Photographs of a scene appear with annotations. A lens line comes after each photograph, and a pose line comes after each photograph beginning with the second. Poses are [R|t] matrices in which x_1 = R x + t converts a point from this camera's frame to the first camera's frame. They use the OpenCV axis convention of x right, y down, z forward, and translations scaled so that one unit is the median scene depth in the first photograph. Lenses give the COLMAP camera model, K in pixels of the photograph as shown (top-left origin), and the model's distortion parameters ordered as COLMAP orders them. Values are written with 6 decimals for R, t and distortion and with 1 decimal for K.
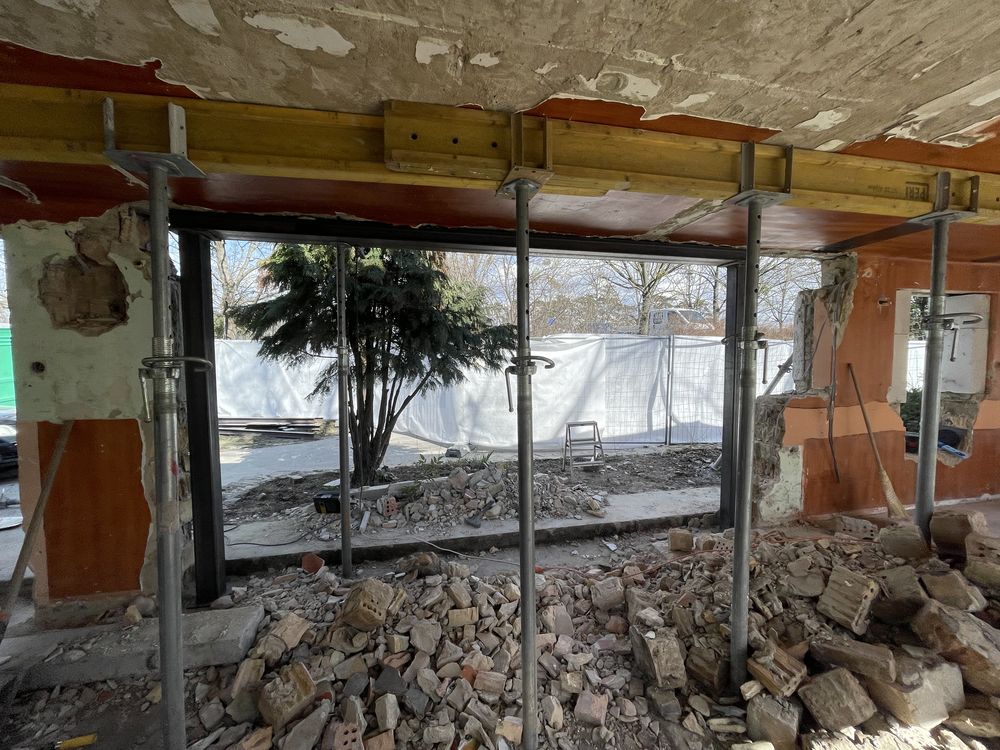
lens RADIAL K [[404.3, 0, 500.0], [0, 404.3, 378.1], [0, 0, 1]] dist [-0.000366, 0.000209]
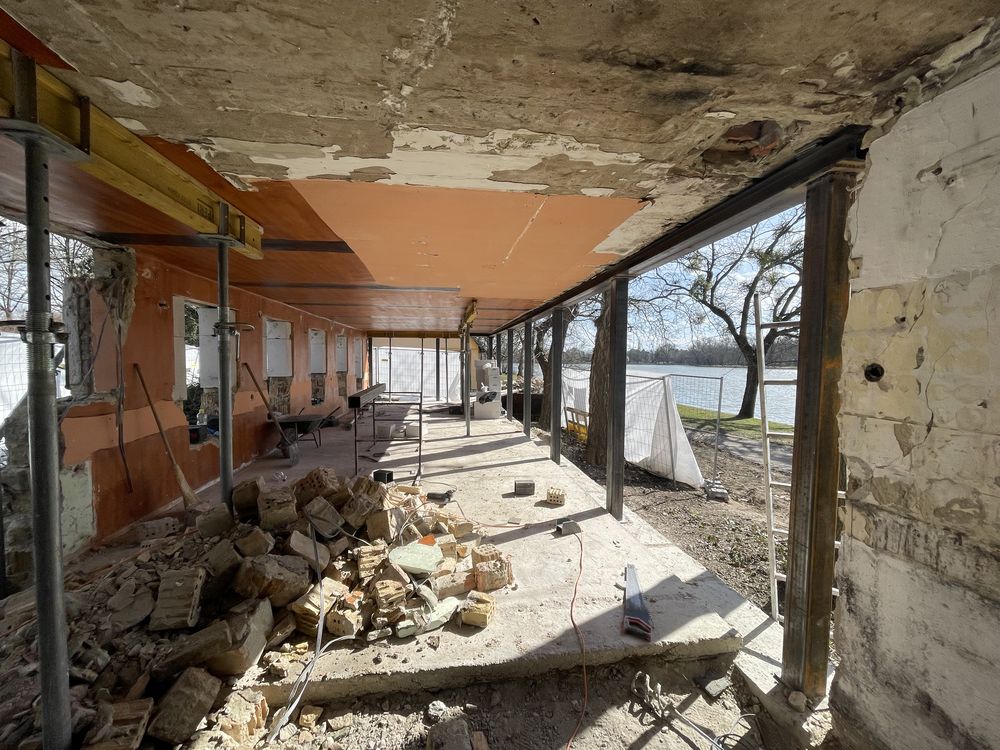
lens RADIAL K [[404.3, 0, 496.3], [0, 404.3, 378.3], [0, 0, 1]] dist [-0.000366, 0.000209]
pose [[0.076924, -0.038011, 0.996312, -0.048744], [0.041781, 0.998518, 0.034869, 0.000701], [-0.996161, 0.038945, 0.078398, 0.117723]]
